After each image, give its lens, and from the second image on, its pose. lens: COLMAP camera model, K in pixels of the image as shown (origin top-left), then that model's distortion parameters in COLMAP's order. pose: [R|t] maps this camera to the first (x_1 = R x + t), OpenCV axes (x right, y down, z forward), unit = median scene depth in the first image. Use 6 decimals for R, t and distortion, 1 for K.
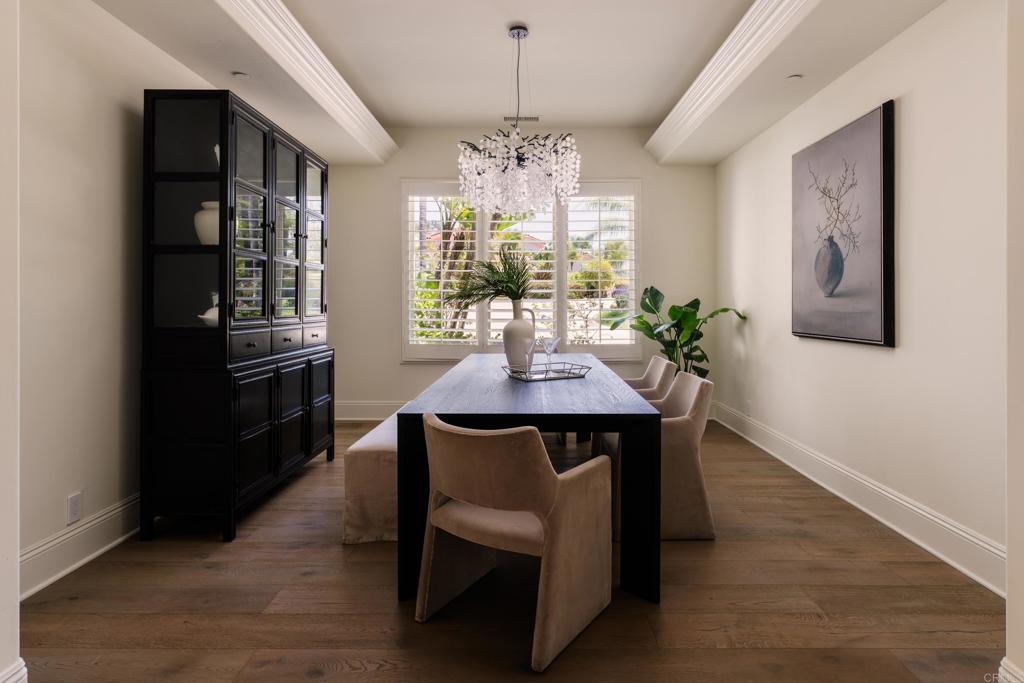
lens RADIAL K [[550.0, 0, 516.2], [0, 550.0, 304.0], [0, 0, 1]] dist [0.001892, 0.001092]
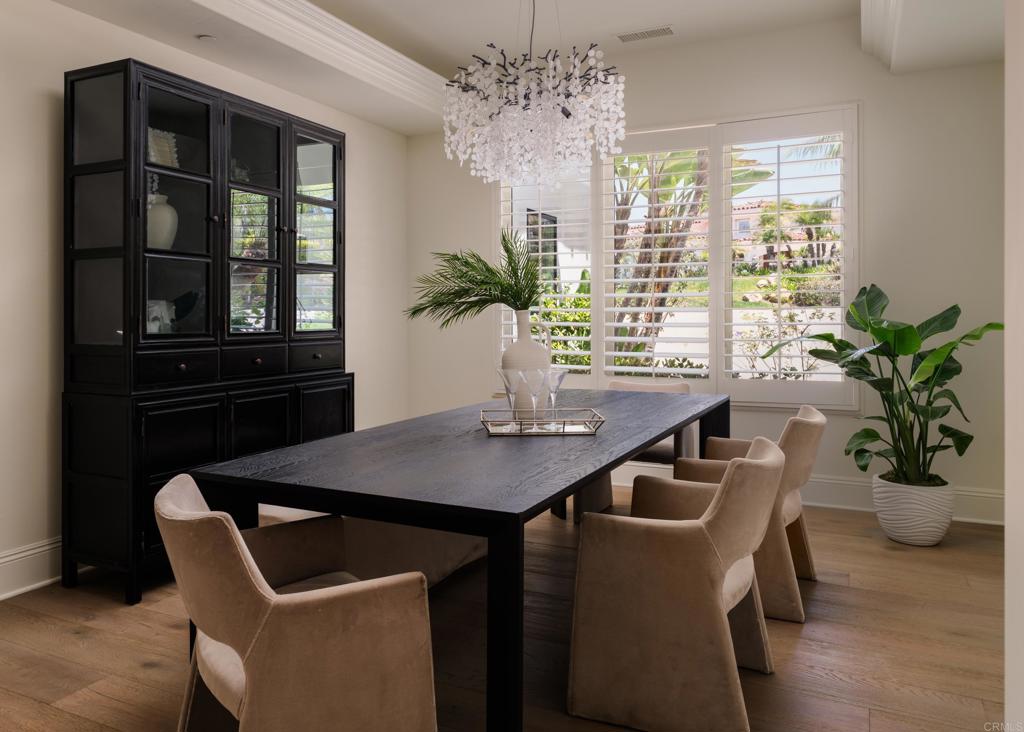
lens RADIAL K [[732.0, 0, 510.9], [0, 732.0, 317.7], [0, 0, 1]] dist [0.002704, -0.002304]
pose [[0.900348, -0.000154, -0.435170, 0.466794], [0.002945, 0.999979, 0.005740, -0.004398], [0.435160, -0.006449, 0.900330, 0.258414]]
